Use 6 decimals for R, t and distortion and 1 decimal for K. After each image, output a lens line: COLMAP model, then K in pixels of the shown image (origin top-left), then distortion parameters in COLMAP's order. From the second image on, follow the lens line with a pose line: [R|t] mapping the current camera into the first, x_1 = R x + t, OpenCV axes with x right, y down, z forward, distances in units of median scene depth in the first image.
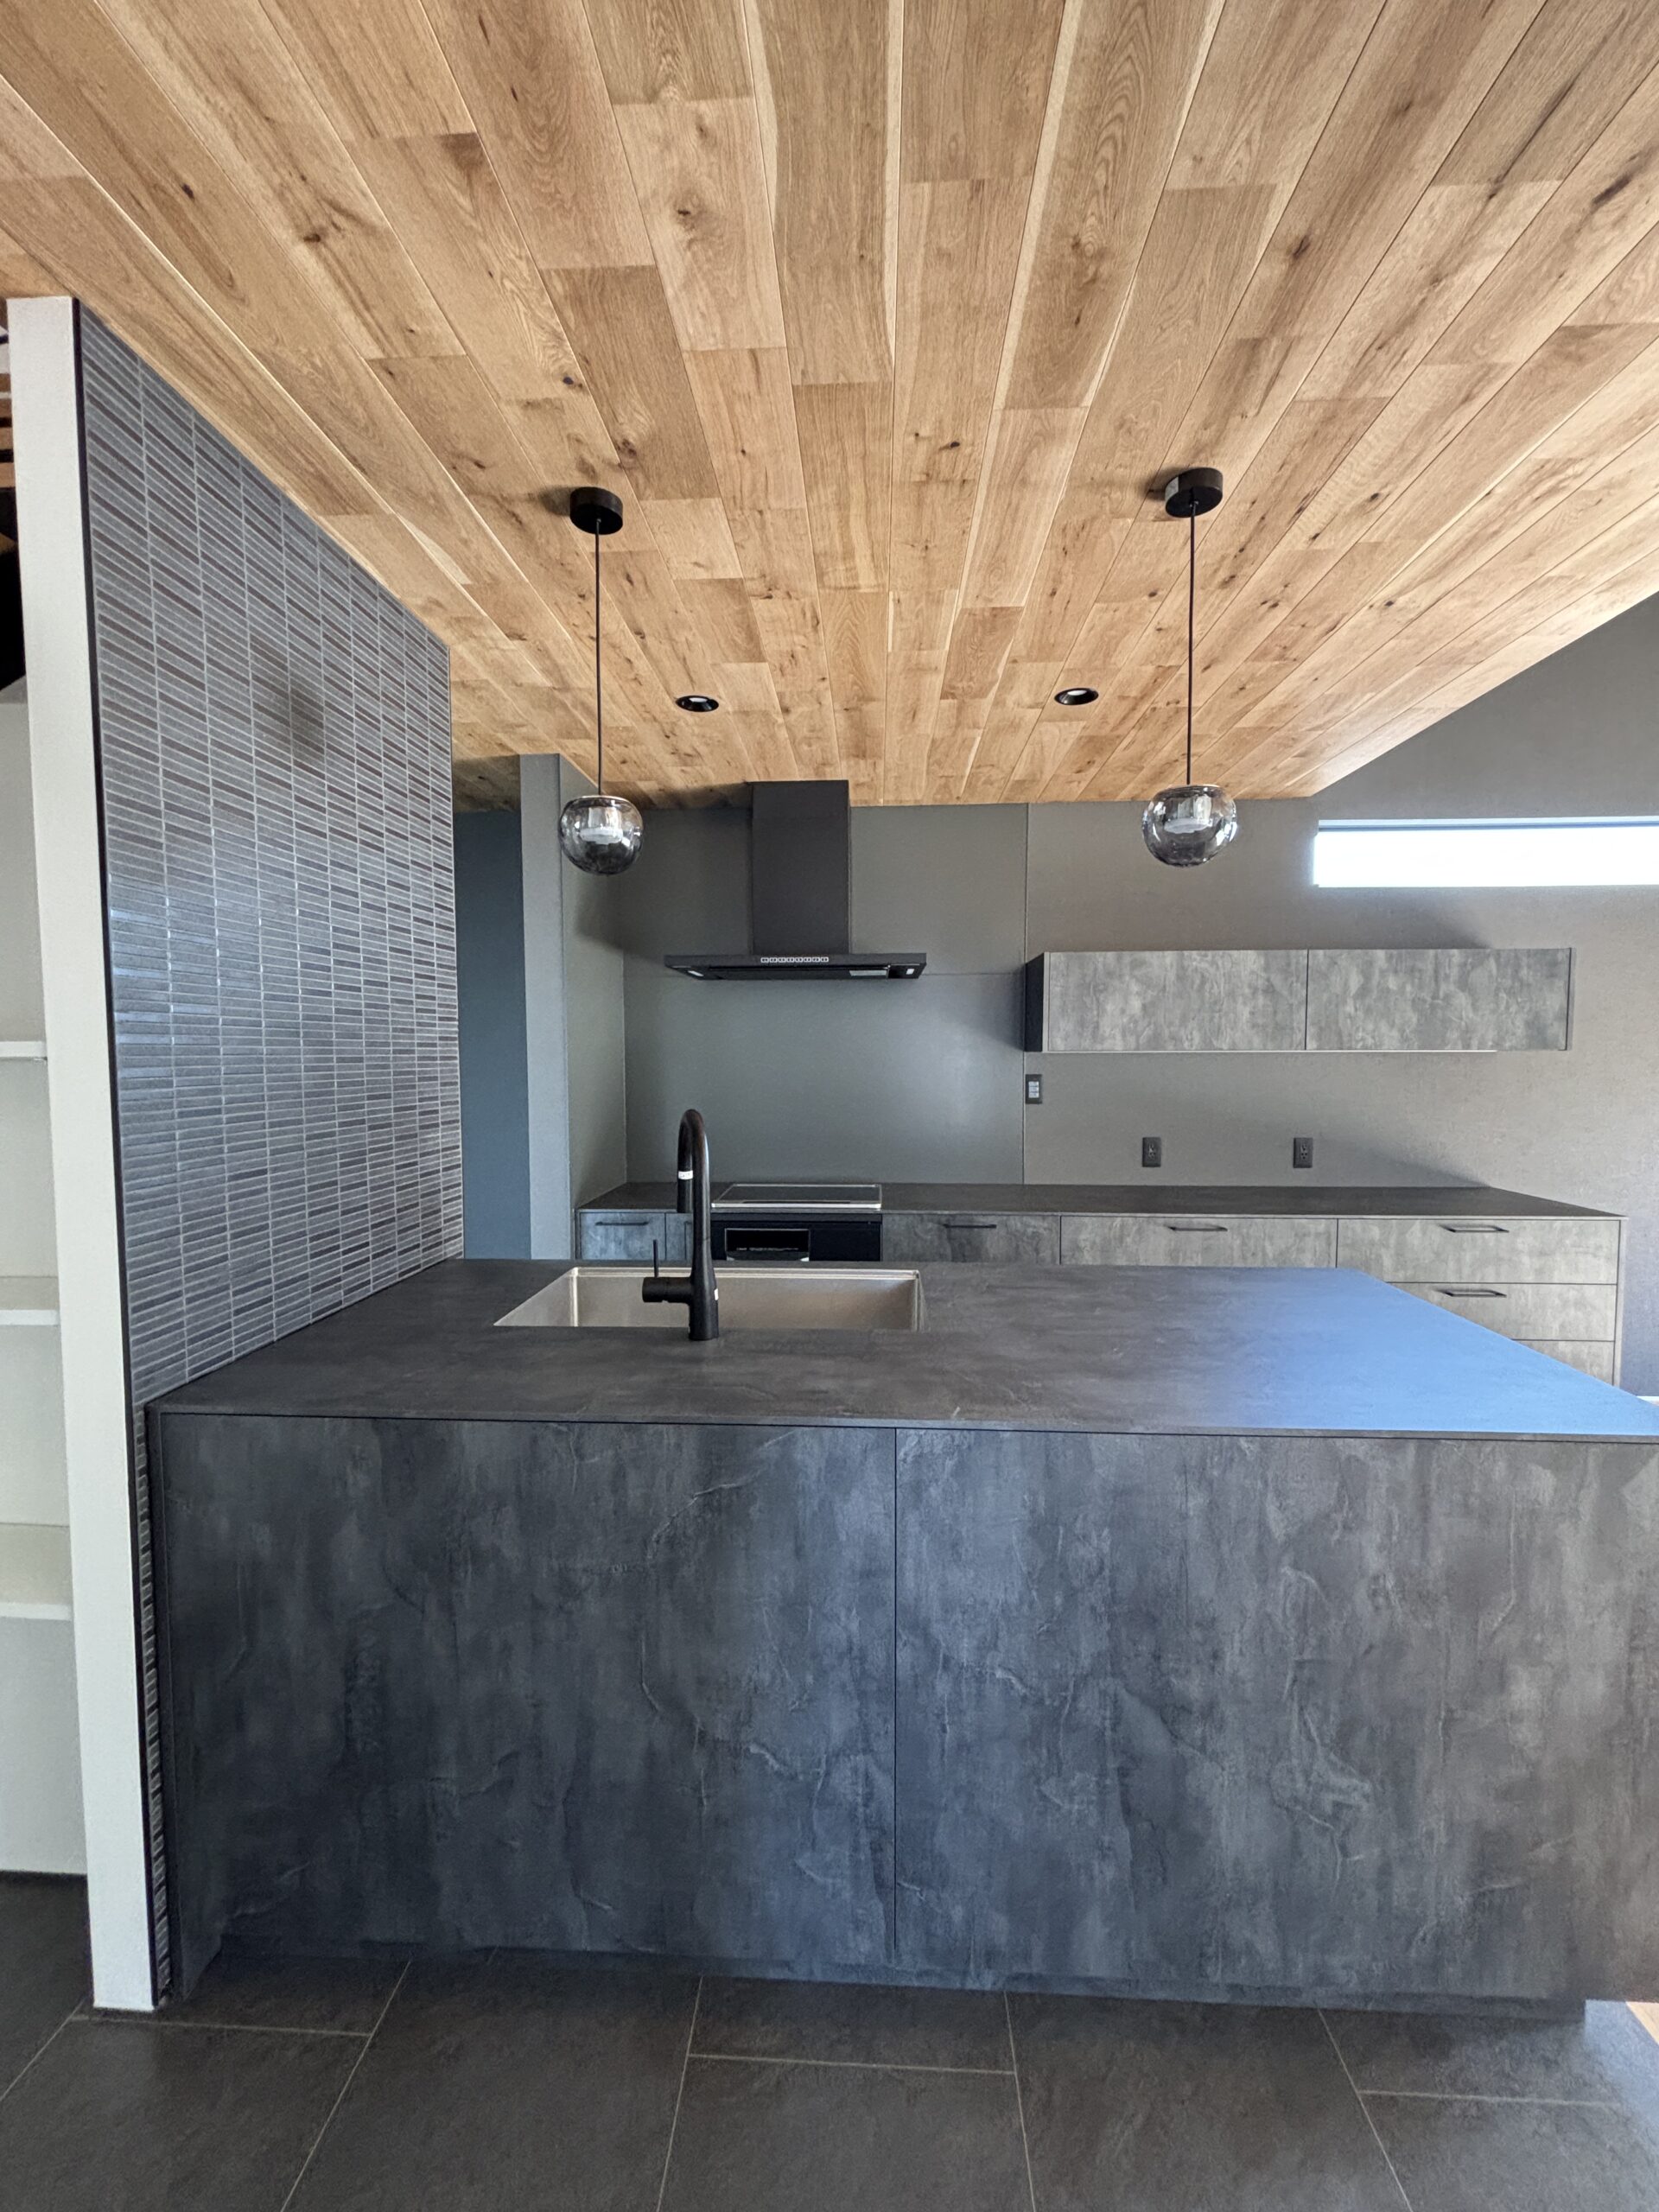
lens RADIAL K [[897.7, 0, 829.5], [0, 897.7, 1106.0], [0, 0, 1]] dist [-0.002082, 0.000145]
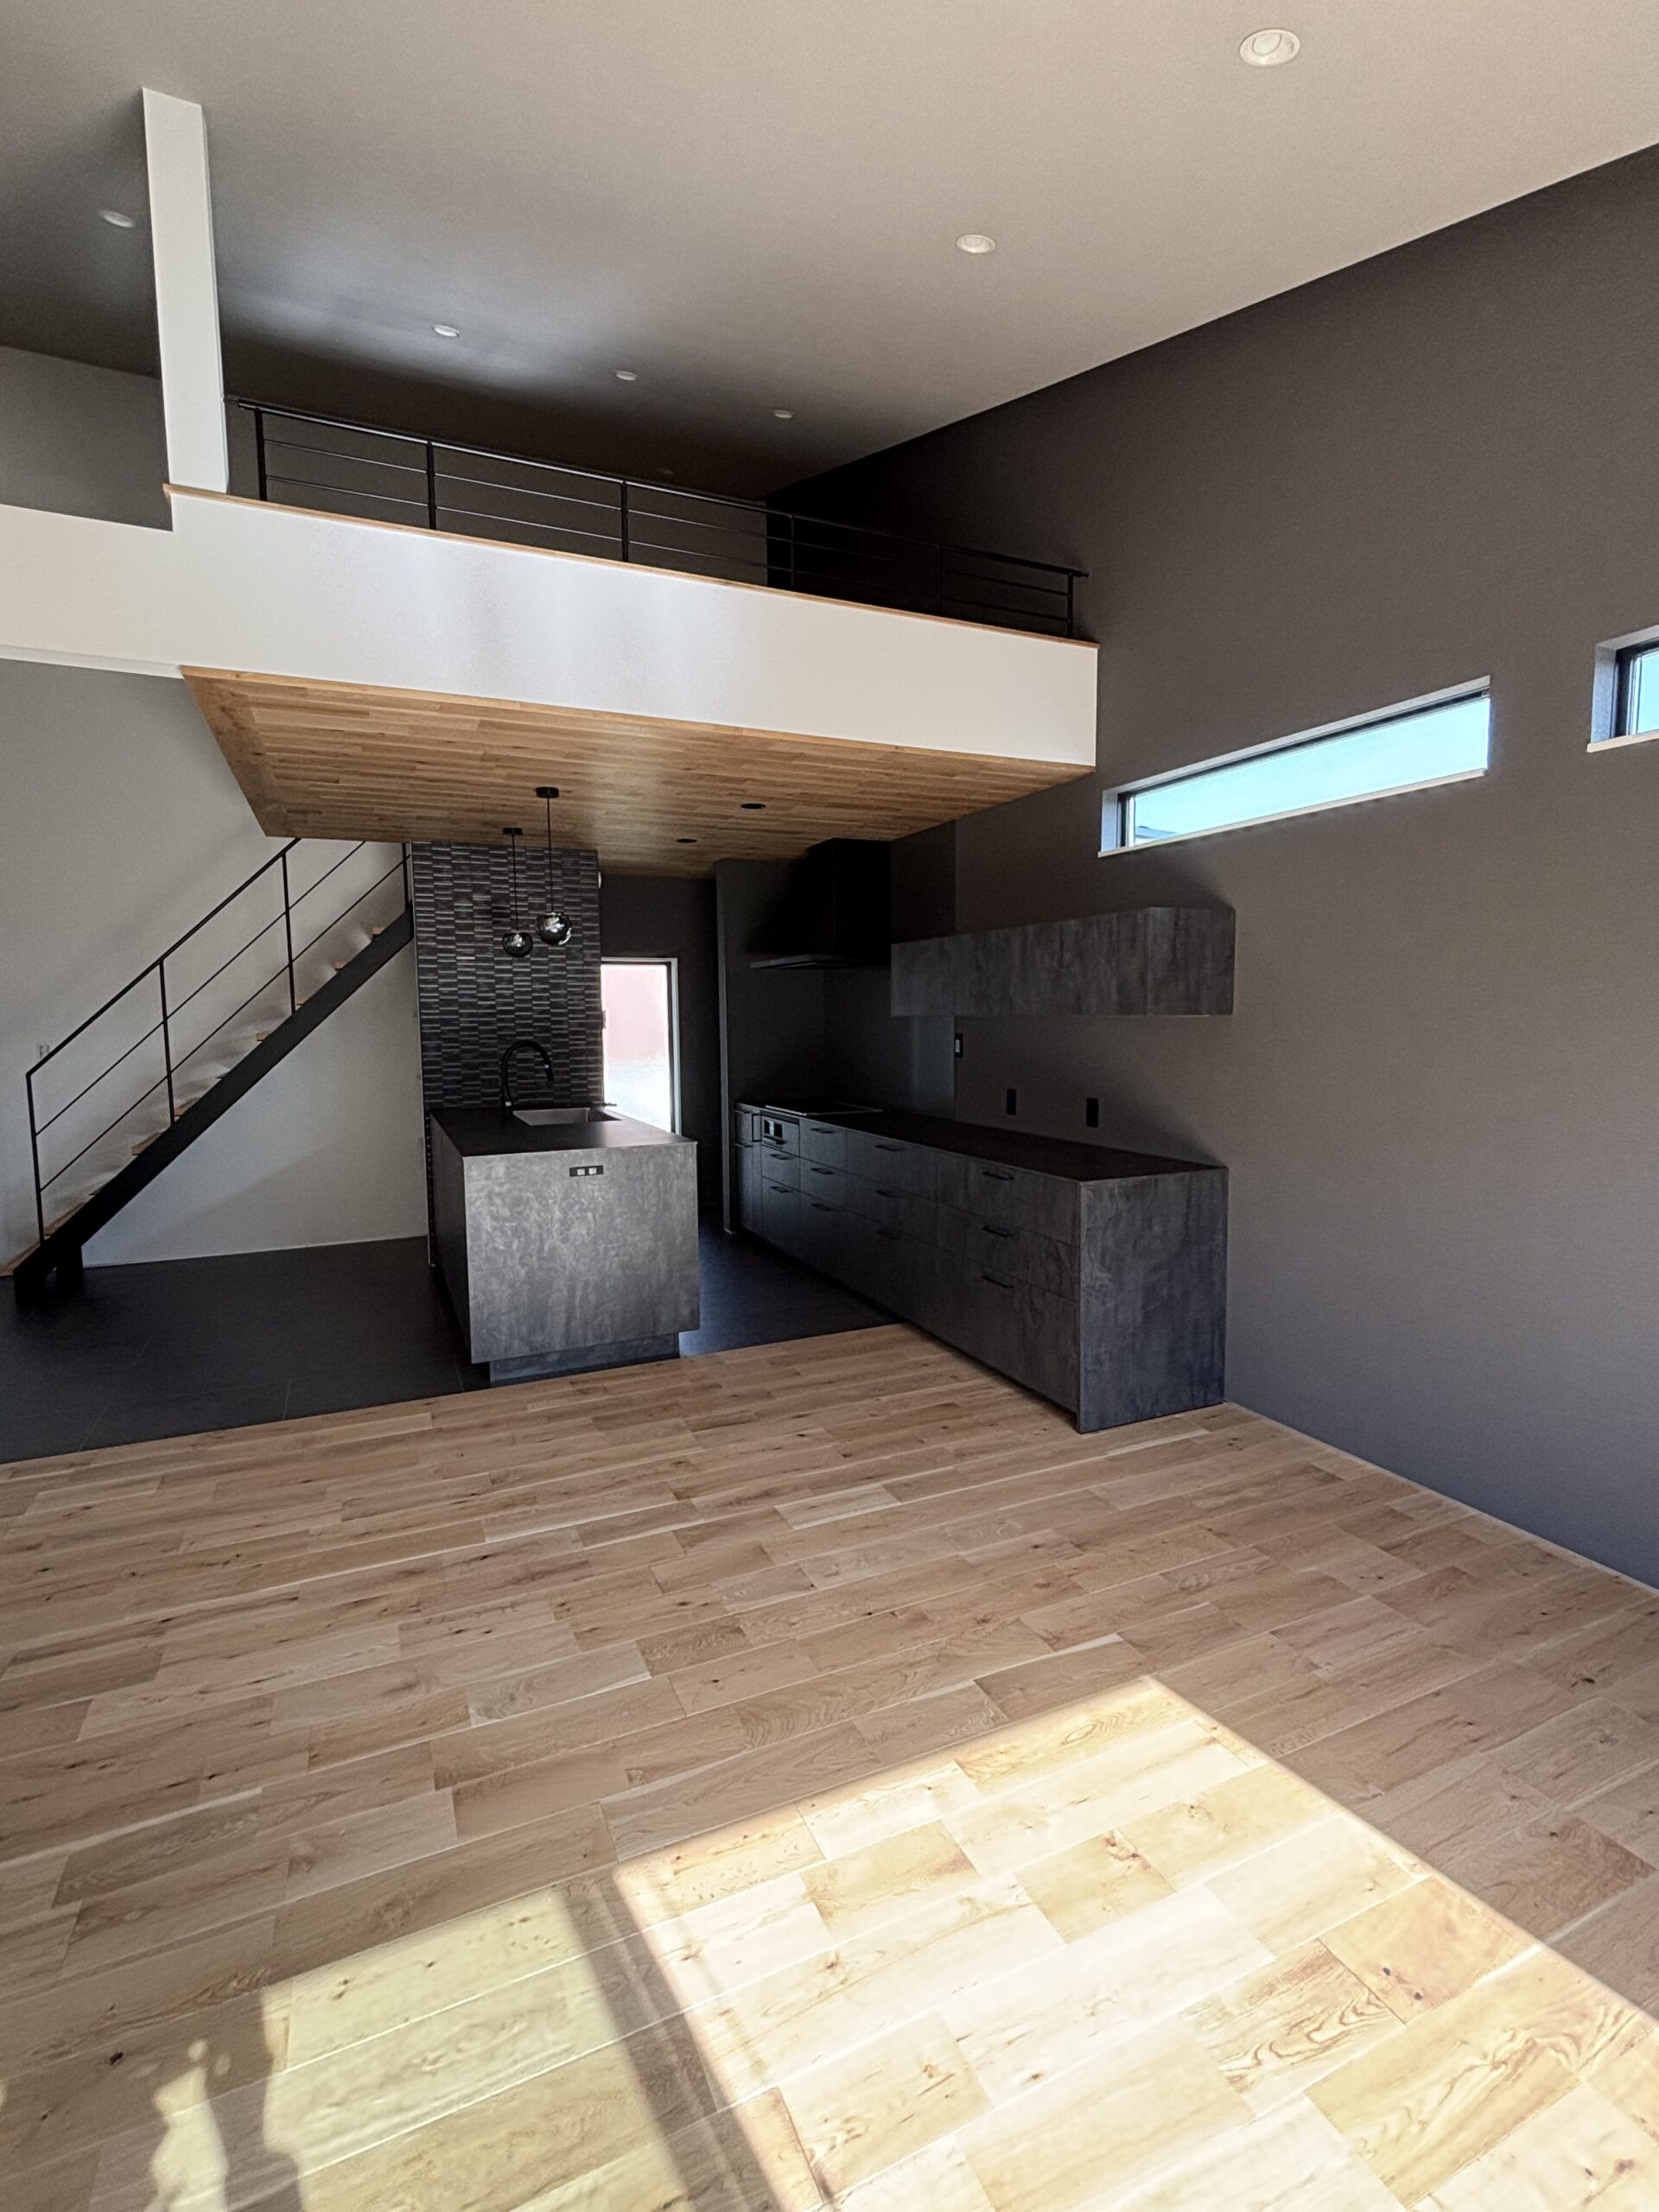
lens RADIAL K [[1025.9, 0, 829.5], [0, 1025.9, 1106.0], [0, 0, 1]] dist [0.011707, -0.000100]
pose [[0.460928, 0.077072, -0.884084, 3.366396], [-0.047885, 0.996930, 0.061944, -0.035691], [0.886145, 0.013782, 0.463204, 0.403515]]
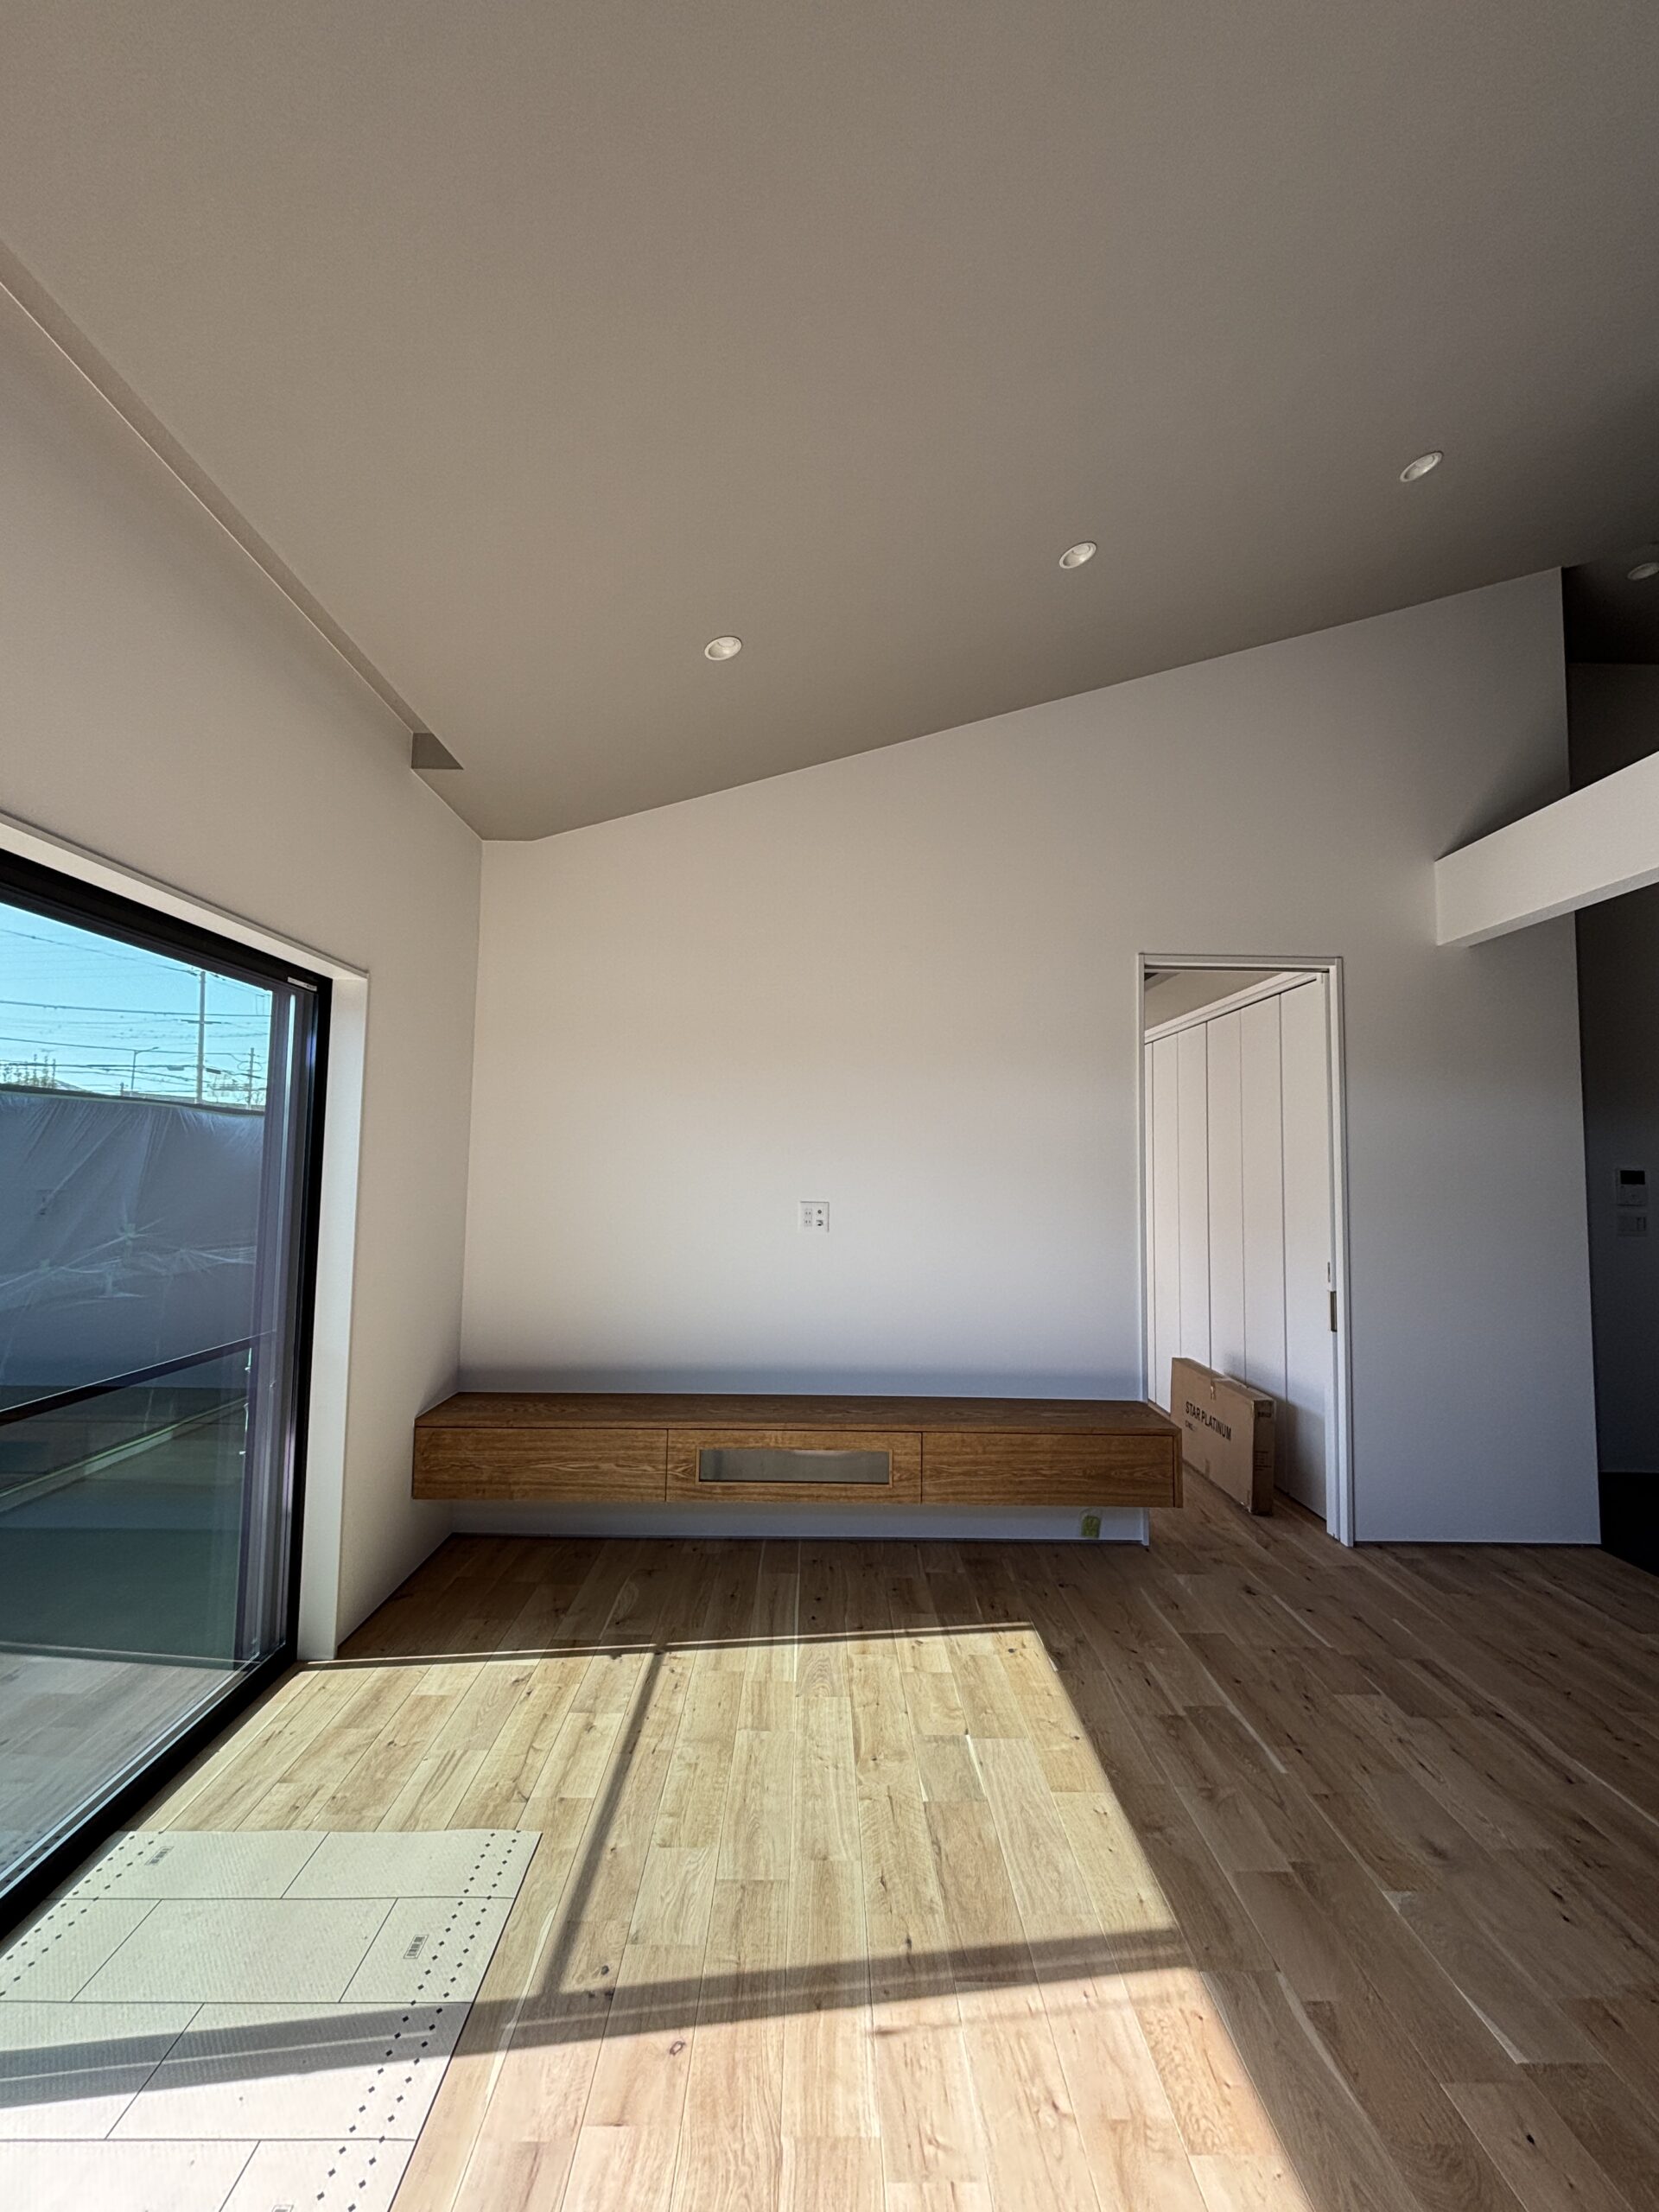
lens RADIAL K [[946.8, 0, 829.5], [0, 946.8, 1106.0], [0, 0, 1]] dist [-0.002815, 0.007002]
pose [[-0.997233, -0.022171, -0.070950, 2.857779], [-0.021993, 0.999753, -0.003296, -0.131193], [0.071005, -0.001727, -0.997474, 1.815379]]
